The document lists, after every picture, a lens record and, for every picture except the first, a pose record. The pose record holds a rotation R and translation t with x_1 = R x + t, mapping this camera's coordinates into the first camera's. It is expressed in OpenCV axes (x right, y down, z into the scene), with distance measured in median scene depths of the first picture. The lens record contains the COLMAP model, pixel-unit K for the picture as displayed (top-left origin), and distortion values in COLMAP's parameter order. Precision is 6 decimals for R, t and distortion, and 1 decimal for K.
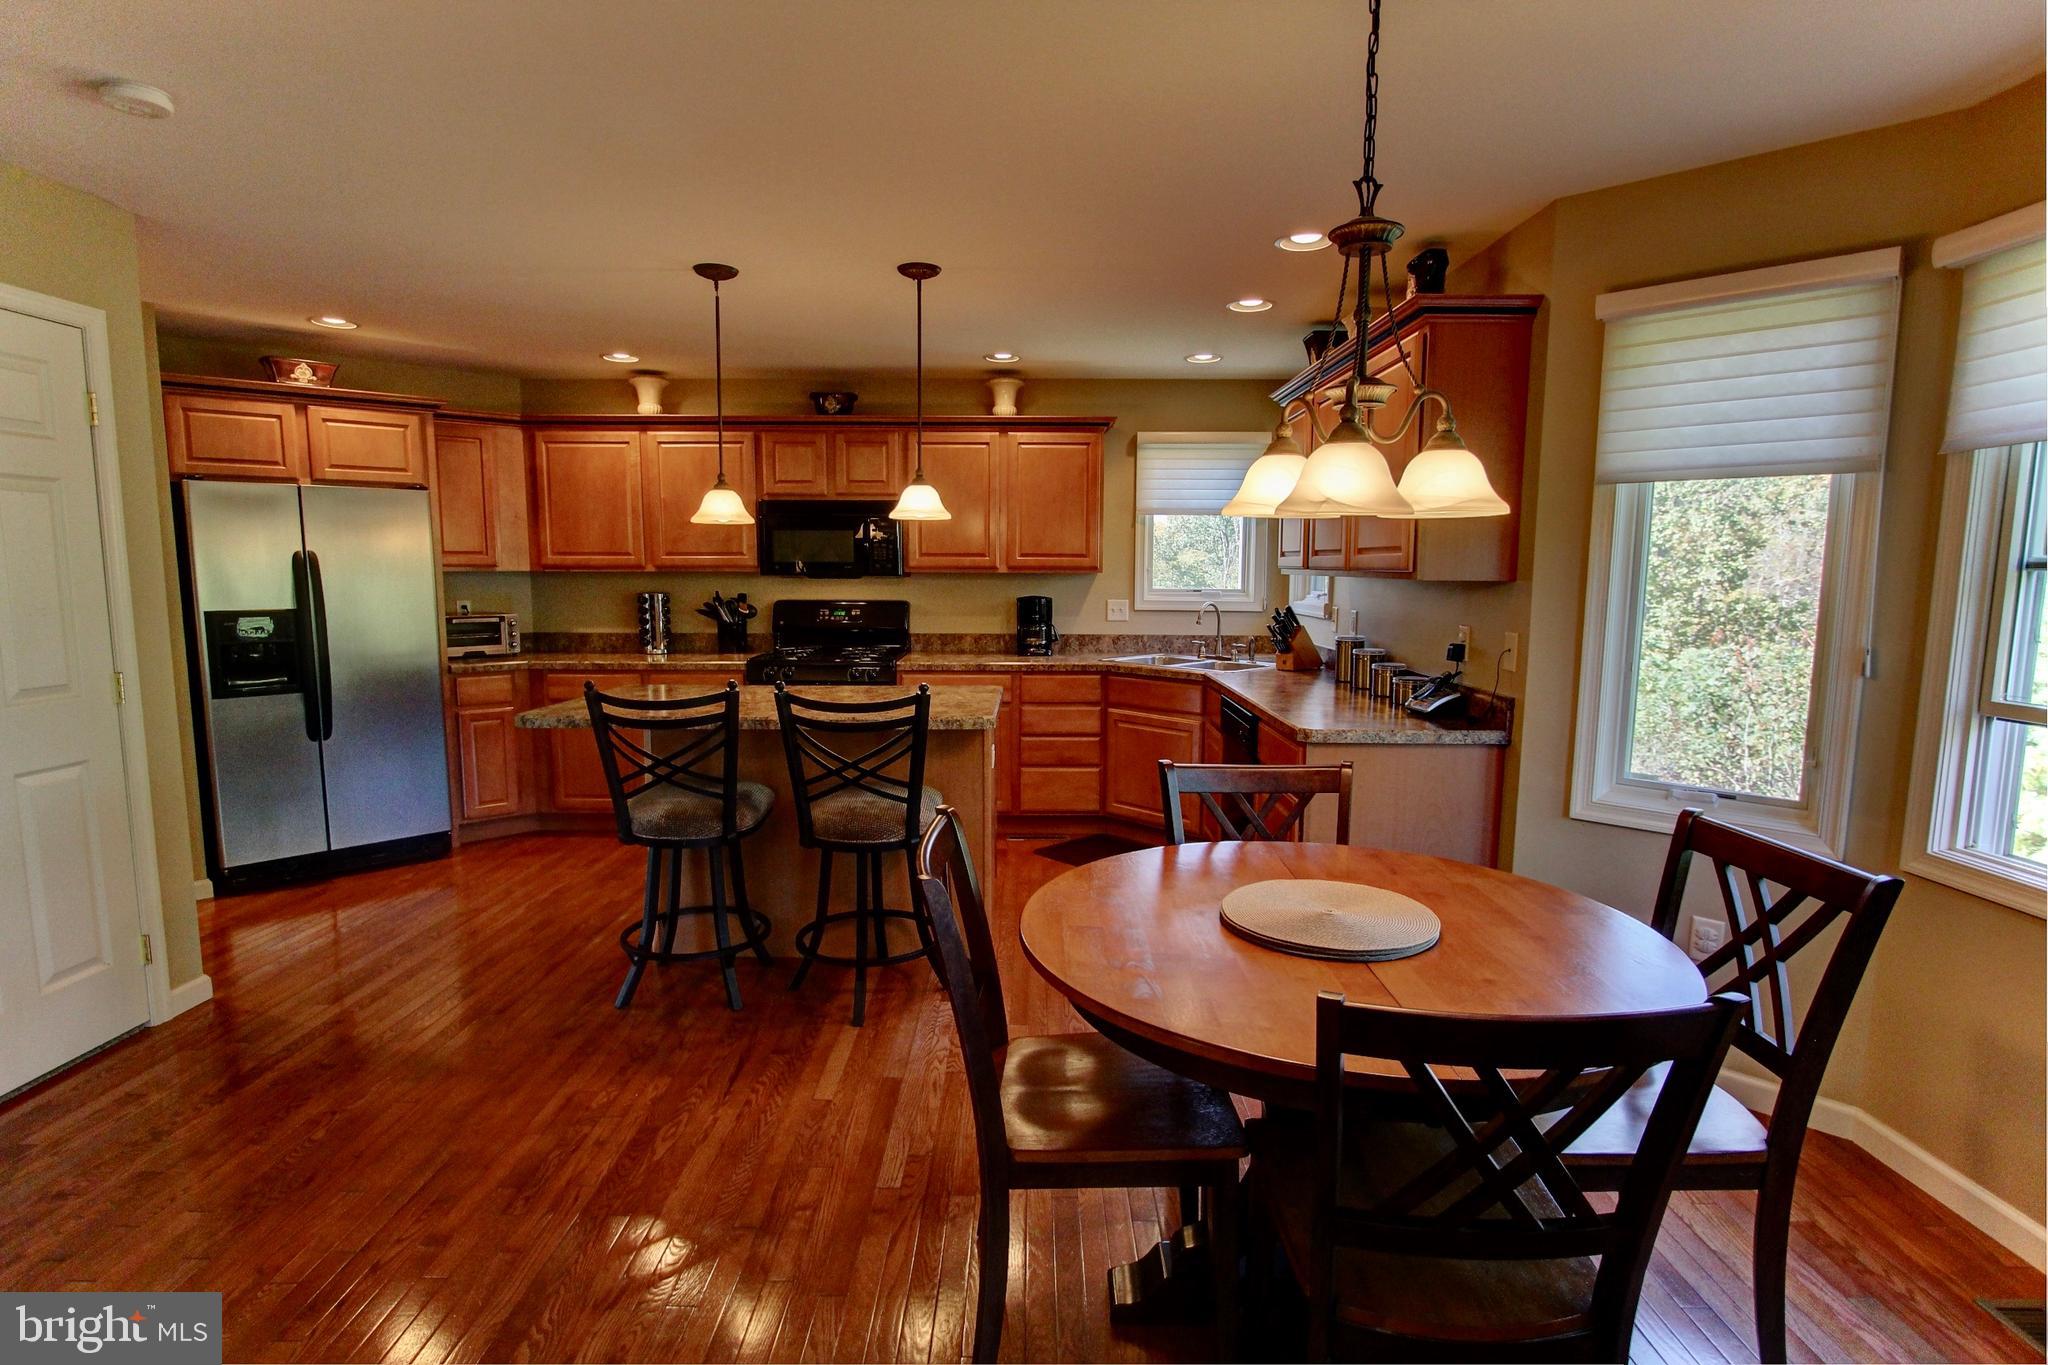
lens RADIAL K [[1033.7, 0, 1024.3], [0, 1033.7, 689.3], [0, 0, 1]] dist [-0.012312, 0.001462]
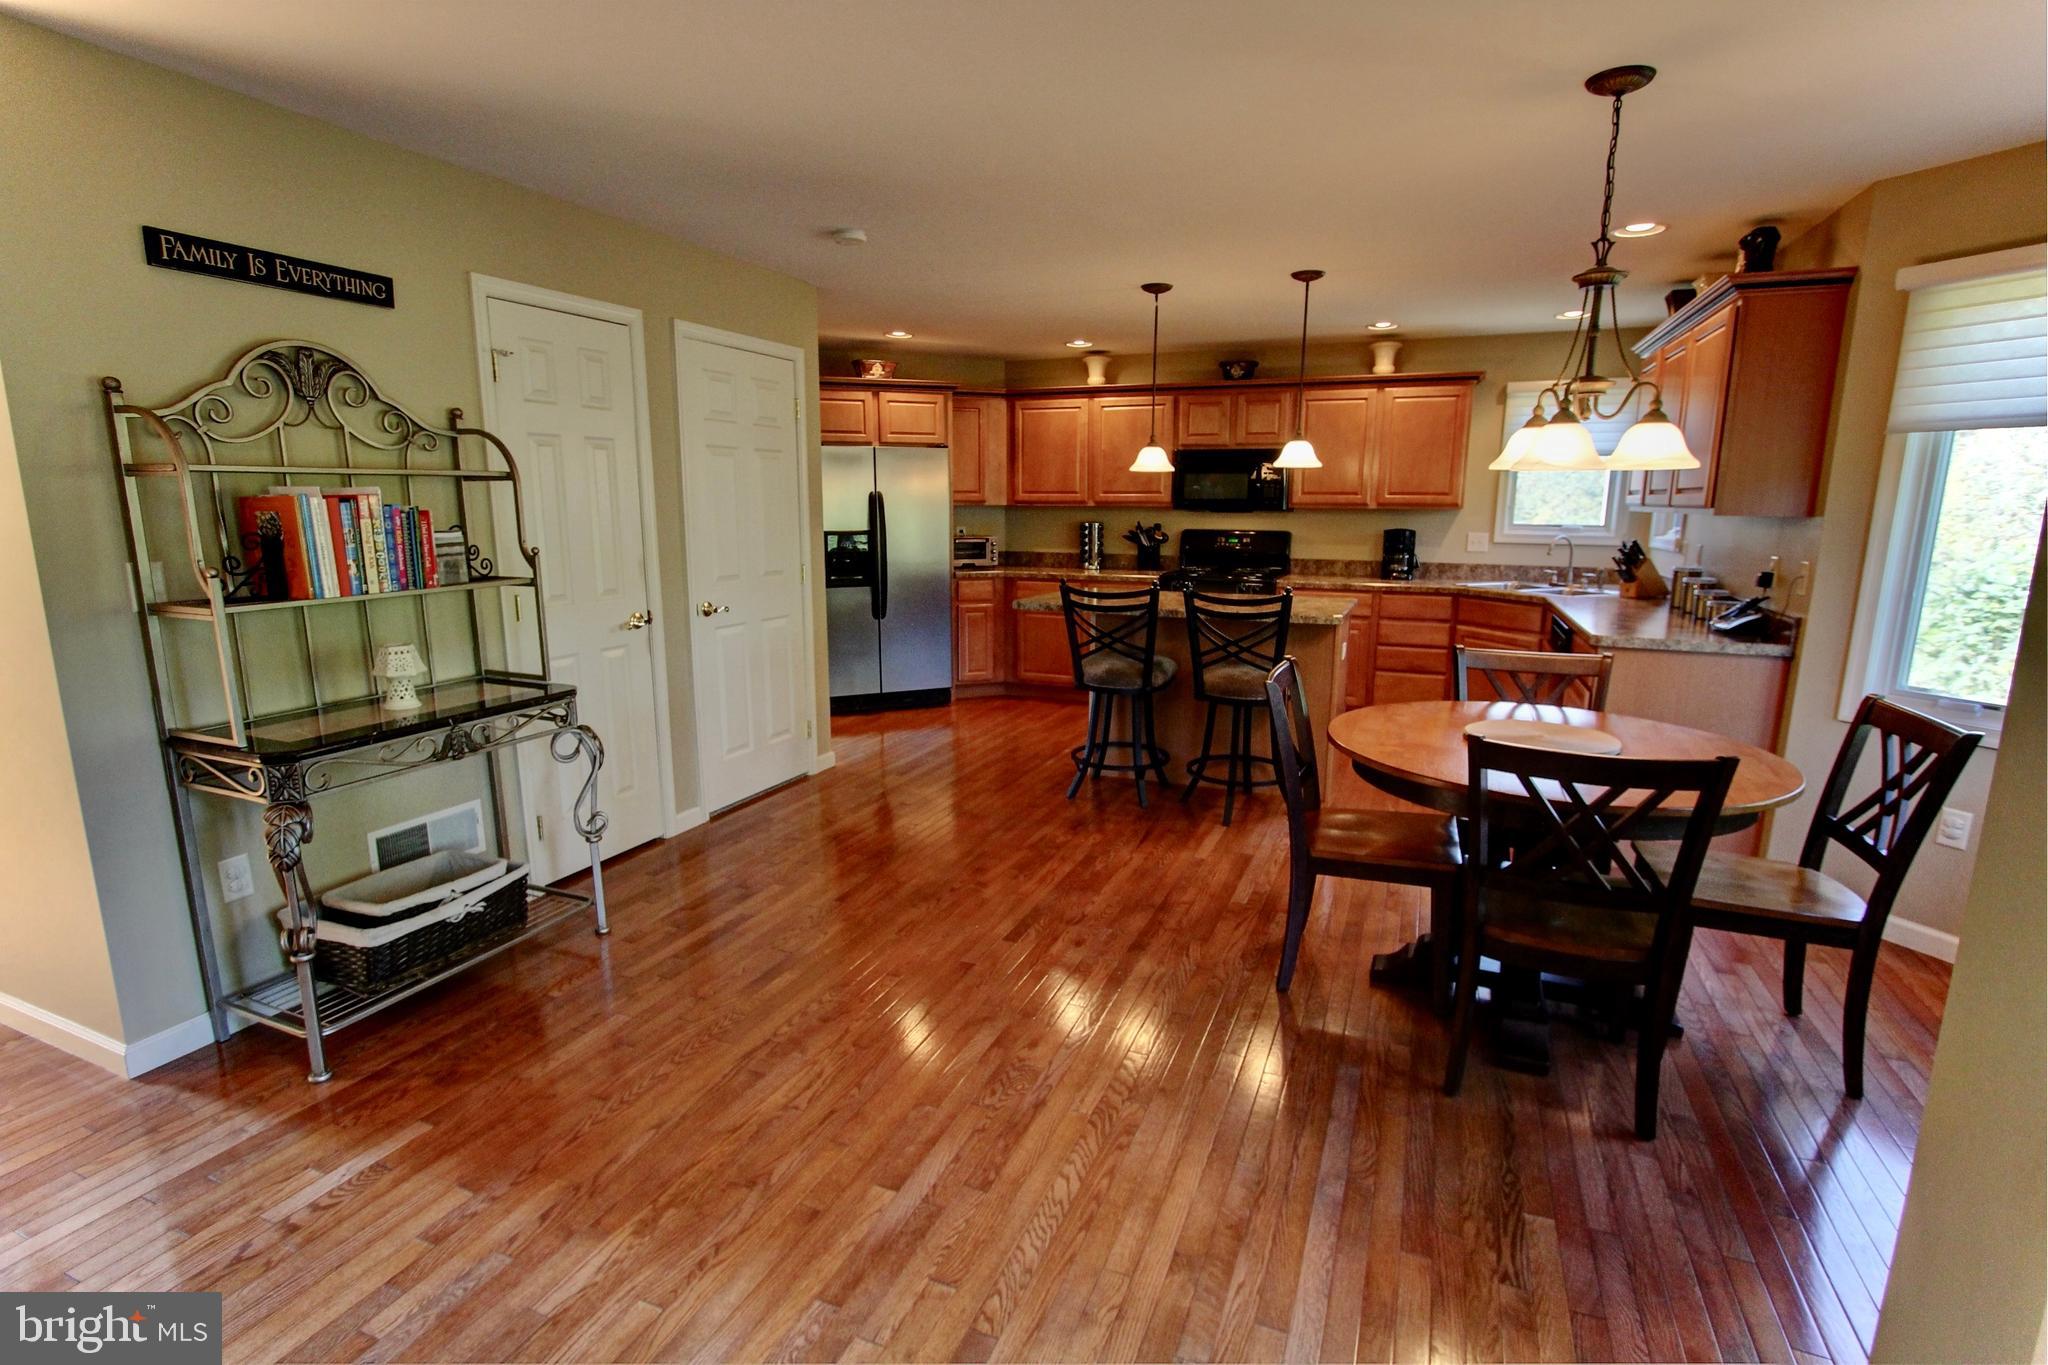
lens RADIAL K [[975.8, 0, 1025.2], [0, 975.8, 691.3], [0, 0, 1]] dist [-0.014767, 0.001152]
pose [[0.925927, 0.072606, -0.370657, 0.045081], [-0.045416, 0.995632, 0.081575, 0.026925], [0.374961, -0.058699, 0.925180, -0.227568]]
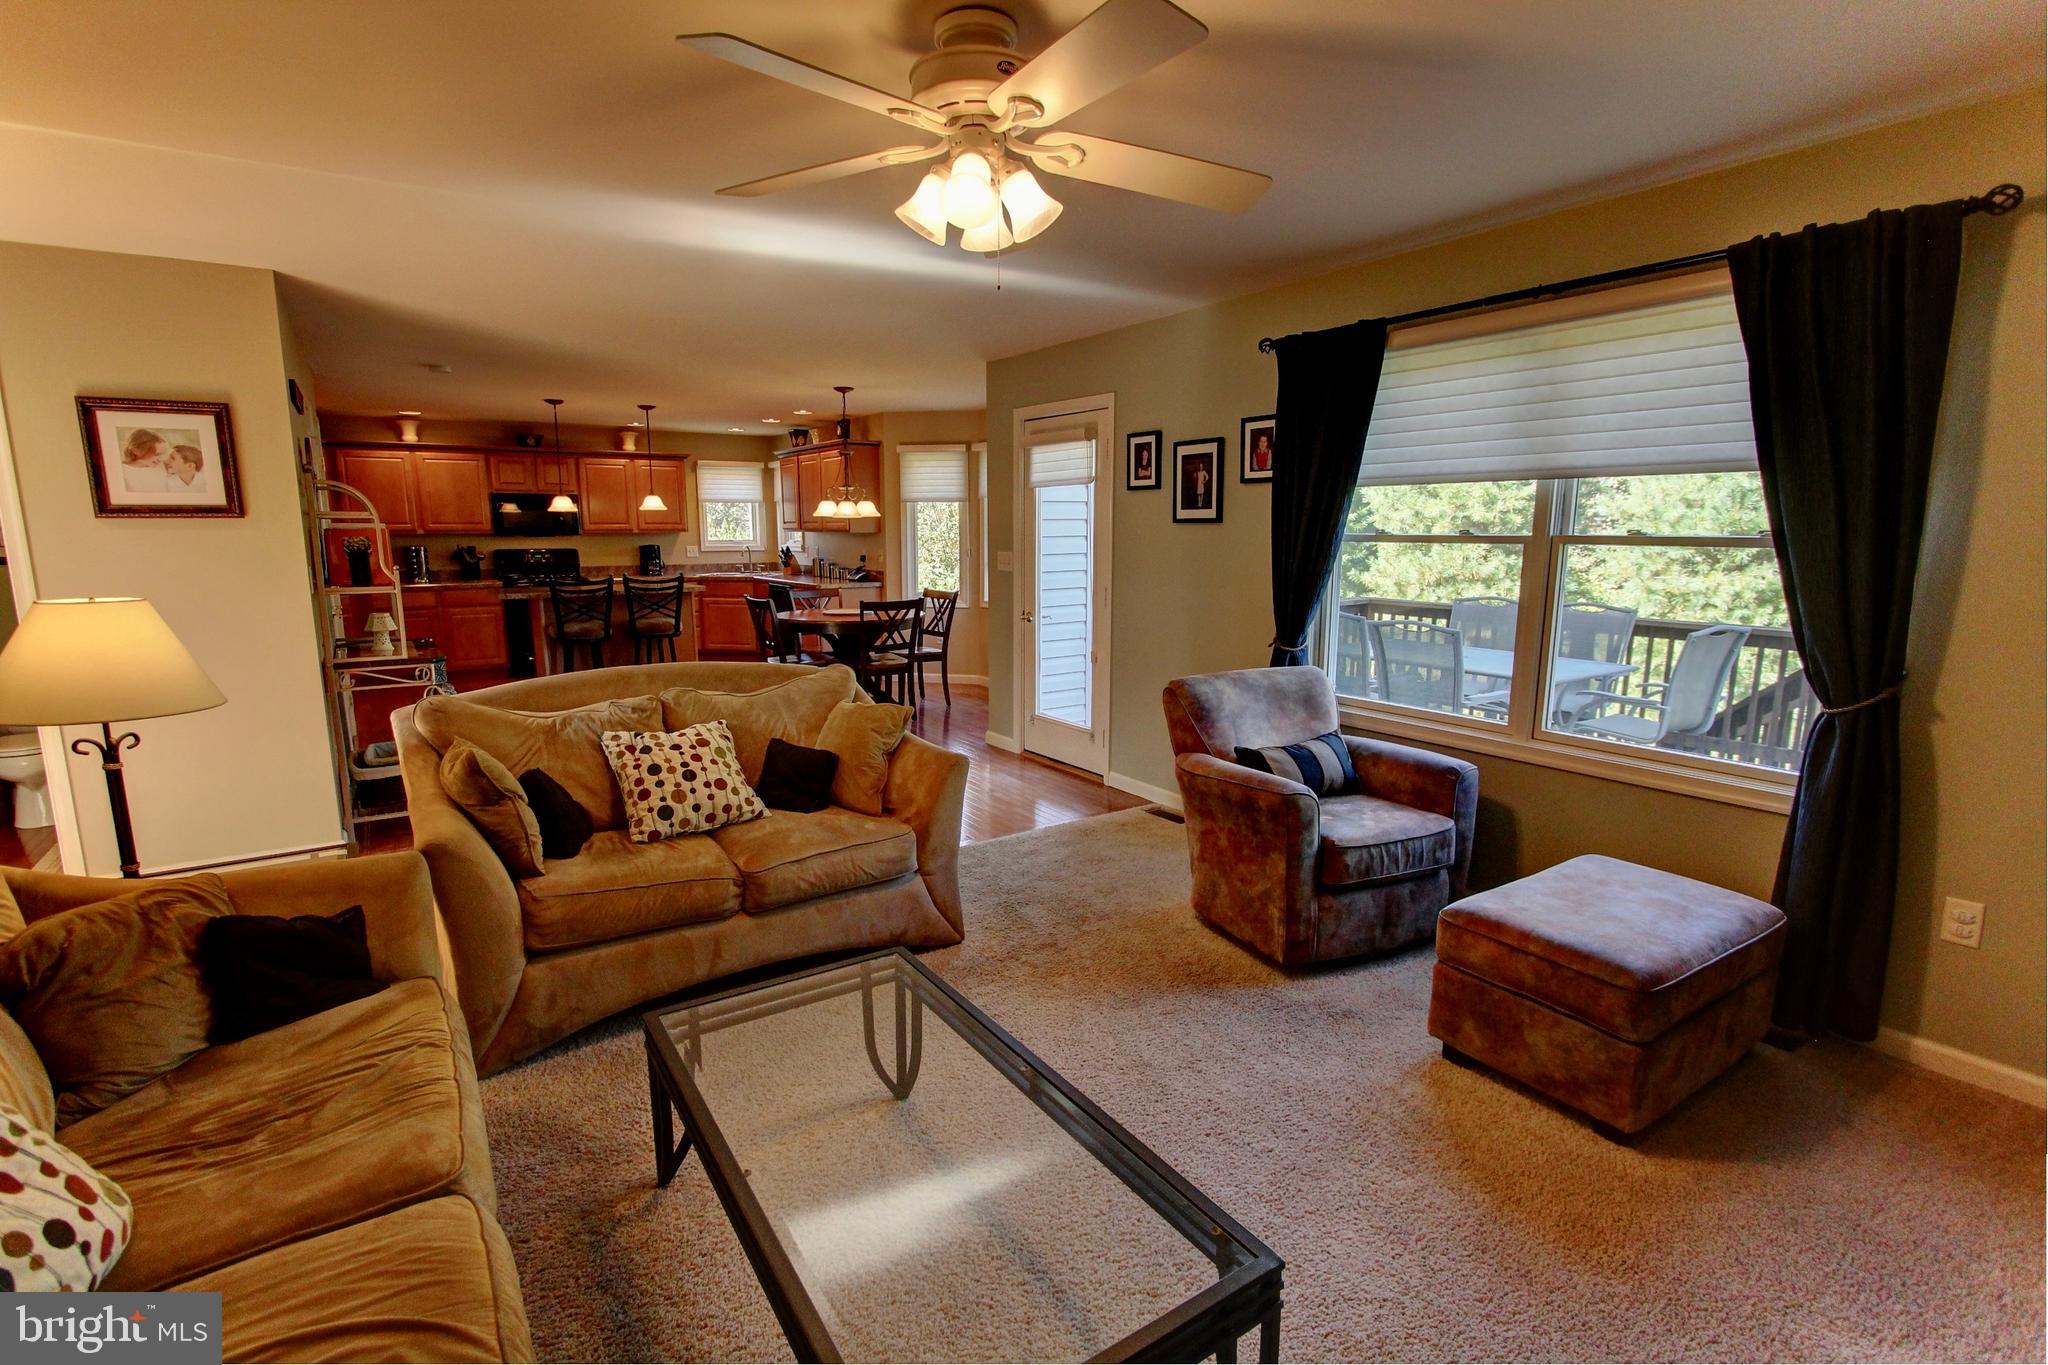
lens RADIAL K [[942.1, 0, 1028.5], [0, 942.1, 688.4], [0, 0, 1]] dist [-0.012484, 0.000709]
pose [[0.819888, -0.101017, 0.563542, -0.498814], [0.072021, 0.994690, 0.073519, 0.114919], [-0.567976, -0.019691, 0.822810, -0.990514]]
